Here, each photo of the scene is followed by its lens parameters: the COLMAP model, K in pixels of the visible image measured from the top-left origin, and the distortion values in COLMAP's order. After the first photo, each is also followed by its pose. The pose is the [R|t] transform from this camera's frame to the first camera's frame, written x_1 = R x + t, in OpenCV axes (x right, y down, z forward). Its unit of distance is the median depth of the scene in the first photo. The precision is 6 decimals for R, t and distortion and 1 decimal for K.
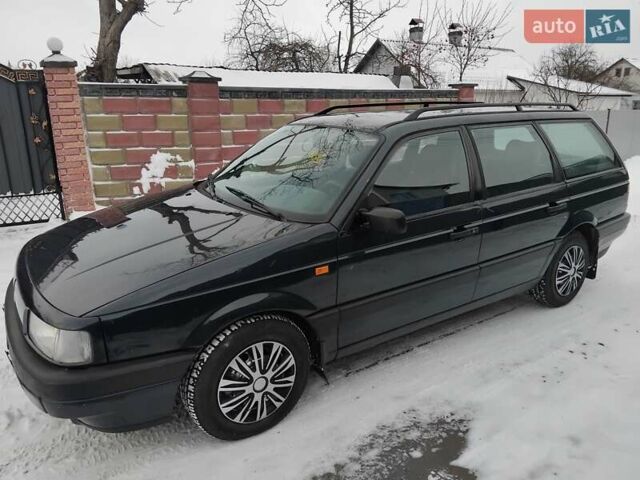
lens RADIAL K [[475.2, 0, 320.0], [0, 475.2, 240.0], [0, 0, 1]] dist [0.069195, -0.105934]
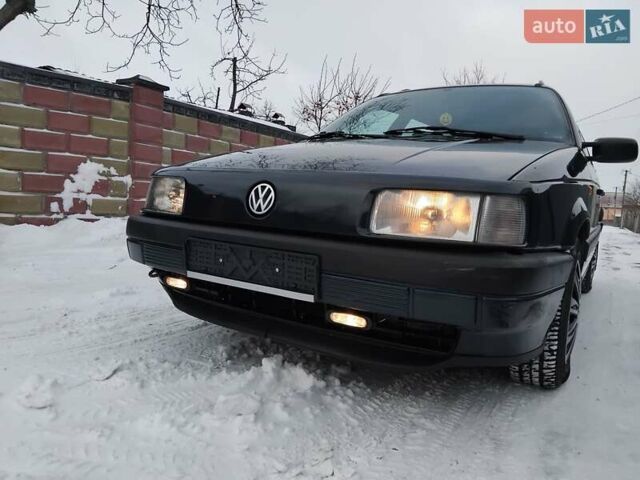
lens RADIAL K [[475.2, 0, 320.0], [0, 475.2, 240.0], [0, 0, 1]] dist [0.069195, -0.105934]
pose [[0.913028, 0.015715, 0.407594, -0.305298], [0.058311, 0.983966, -0.168557, 0.103141], [-0.403707, 0.177664, 0.897472, 0.142981]]
